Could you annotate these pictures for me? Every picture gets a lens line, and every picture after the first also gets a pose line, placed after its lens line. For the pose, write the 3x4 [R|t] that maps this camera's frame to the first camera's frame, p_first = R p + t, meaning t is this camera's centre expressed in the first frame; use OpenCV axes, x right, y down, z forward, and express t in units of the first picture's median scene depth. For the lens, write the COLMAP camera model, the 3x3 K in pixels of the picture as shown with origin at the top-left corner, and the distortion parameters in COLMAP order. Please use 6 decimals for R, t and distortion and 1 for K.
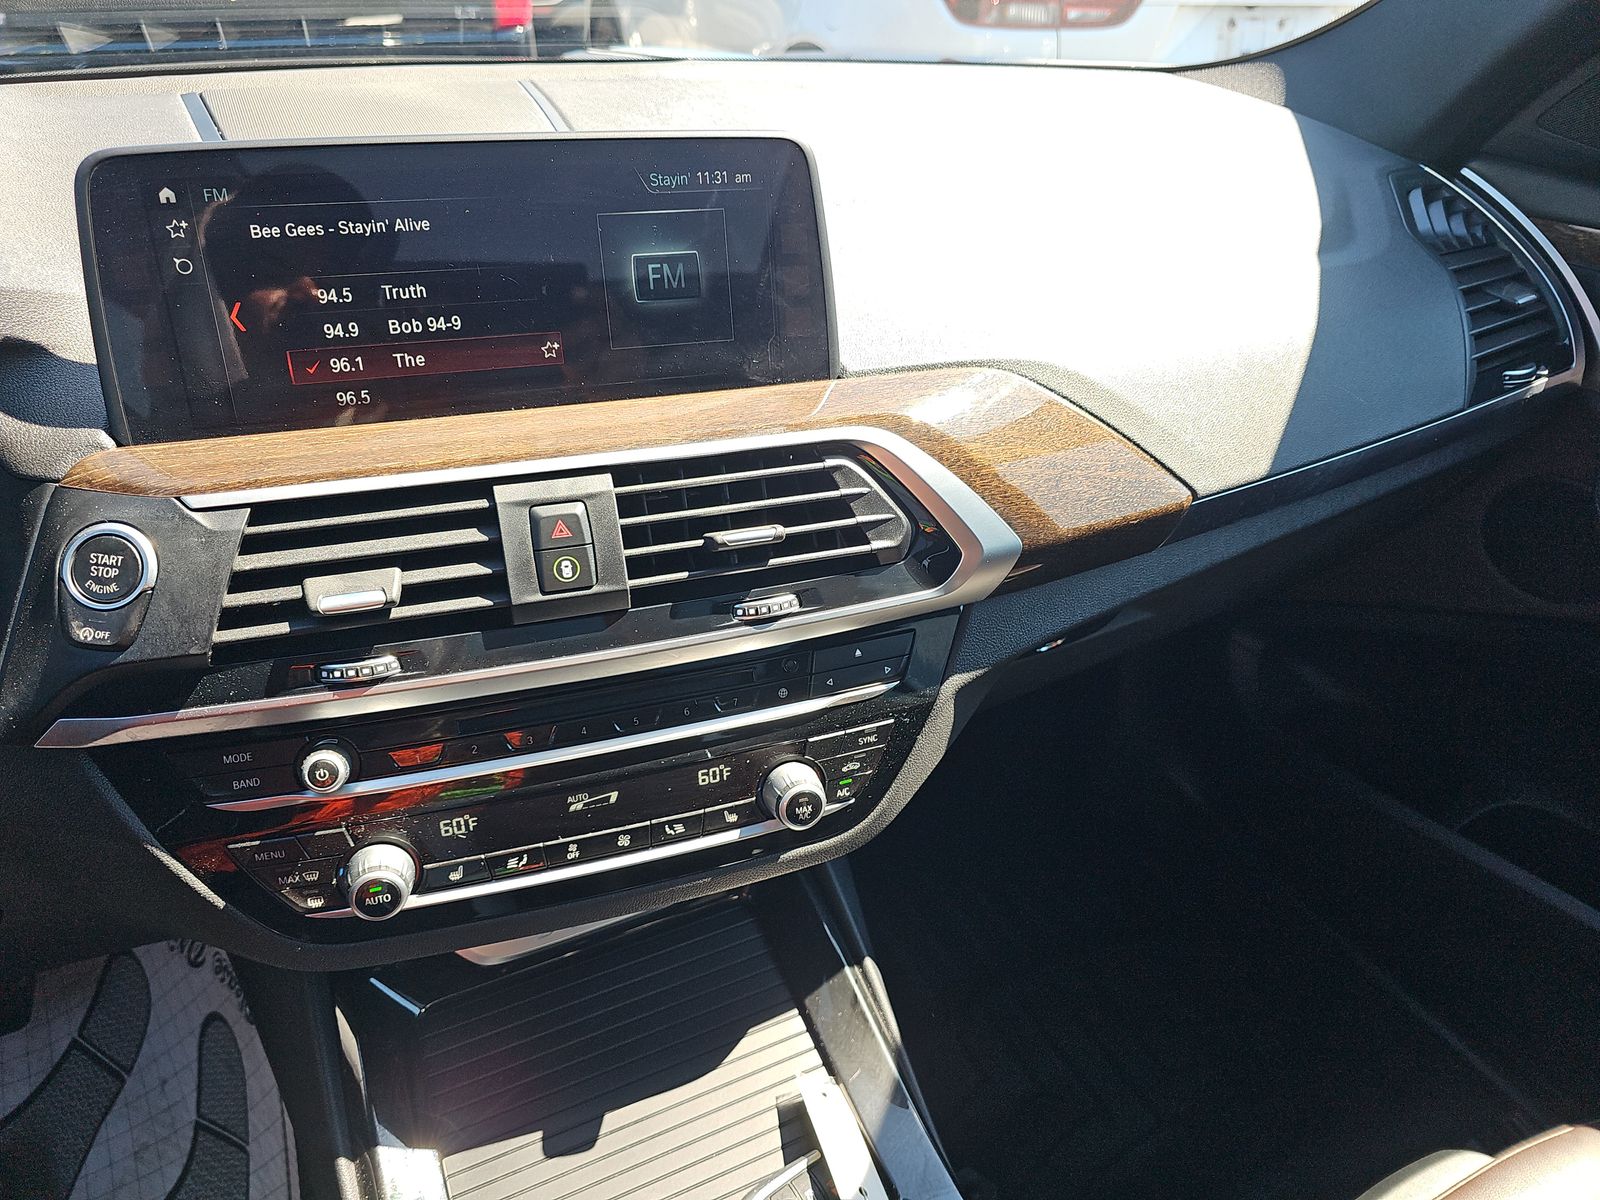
lens RADIAL K [[1094.3, 0, 800.0], [0, 1094.3, 600.0], [0, 0, 1]] dist [0.058486, -0.074691]
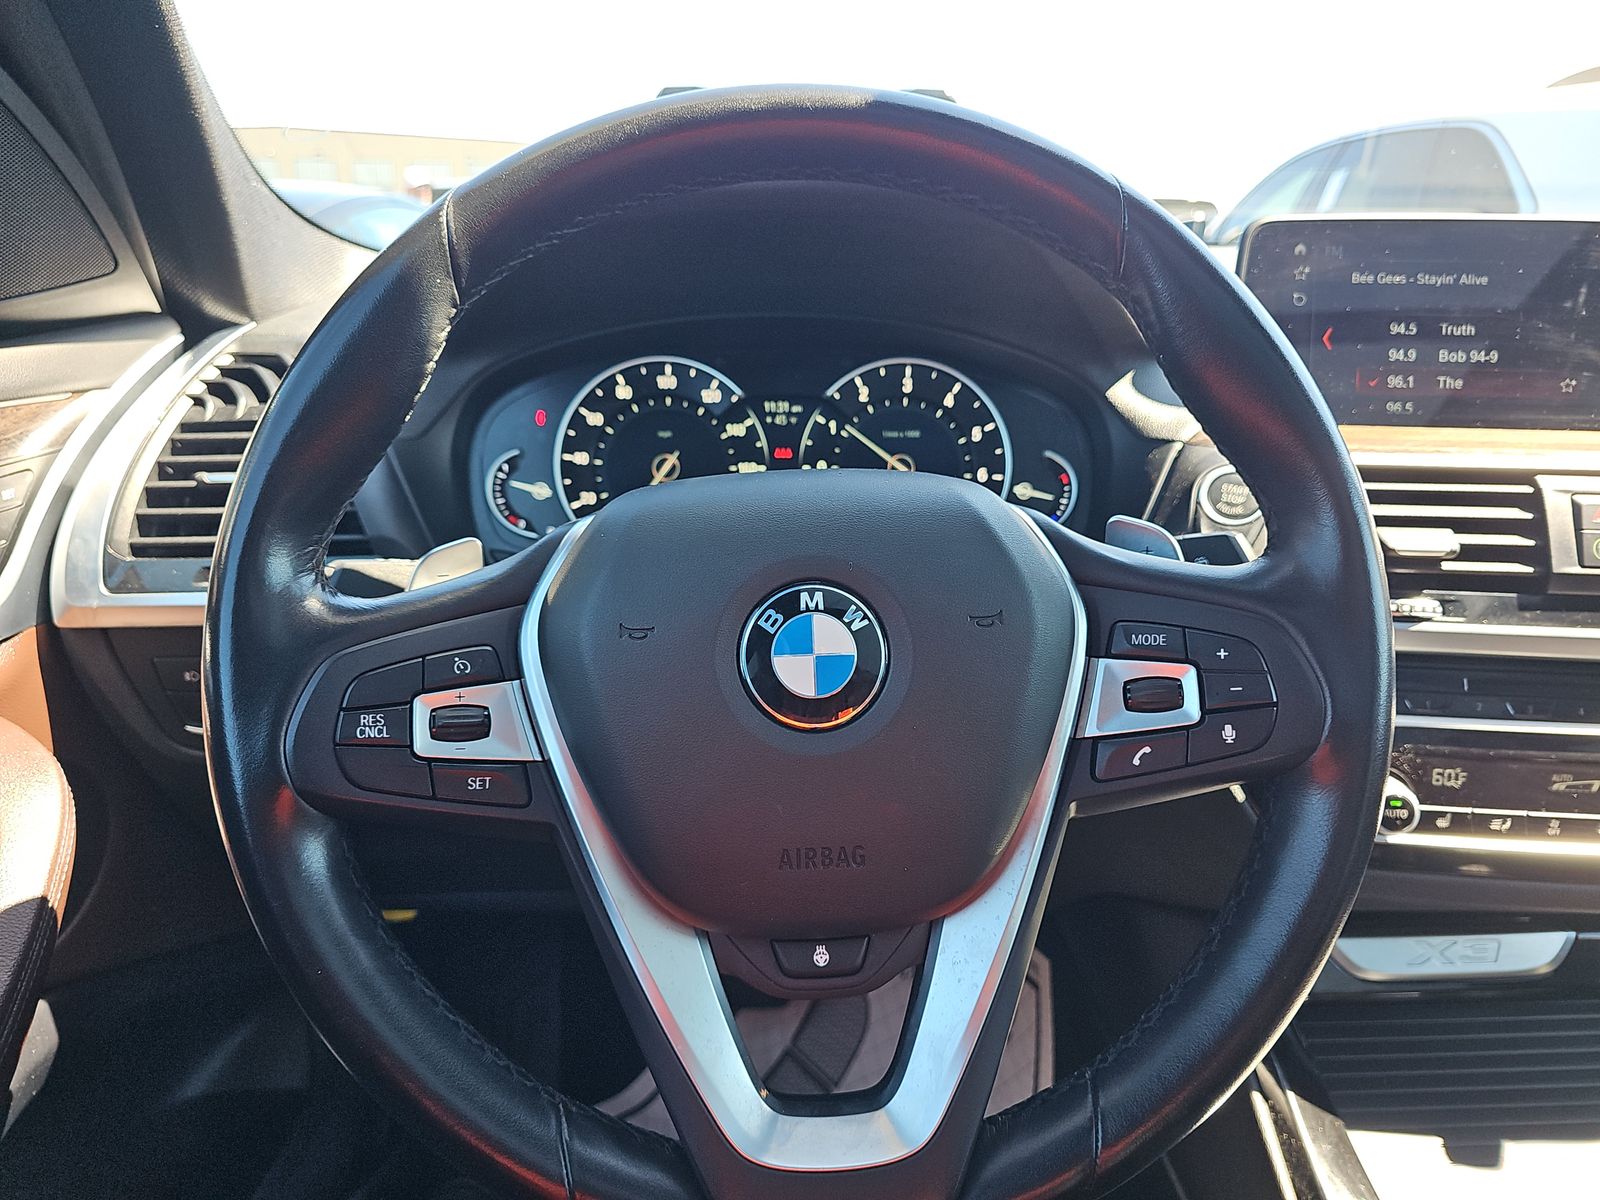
lens RADIAL K [[1094.3, 0, 800.0], [0, 1094.3, 600.0], [0, 0, 1]] dist [0.058486, -0.074691]
pose [[0.921050, 0.099574, -0.376499, -0.544043], [-0.197679, 0.952495, -0.231683, 0.449828], [0.335544, 0.287818, 0.896979, -0.282566]]
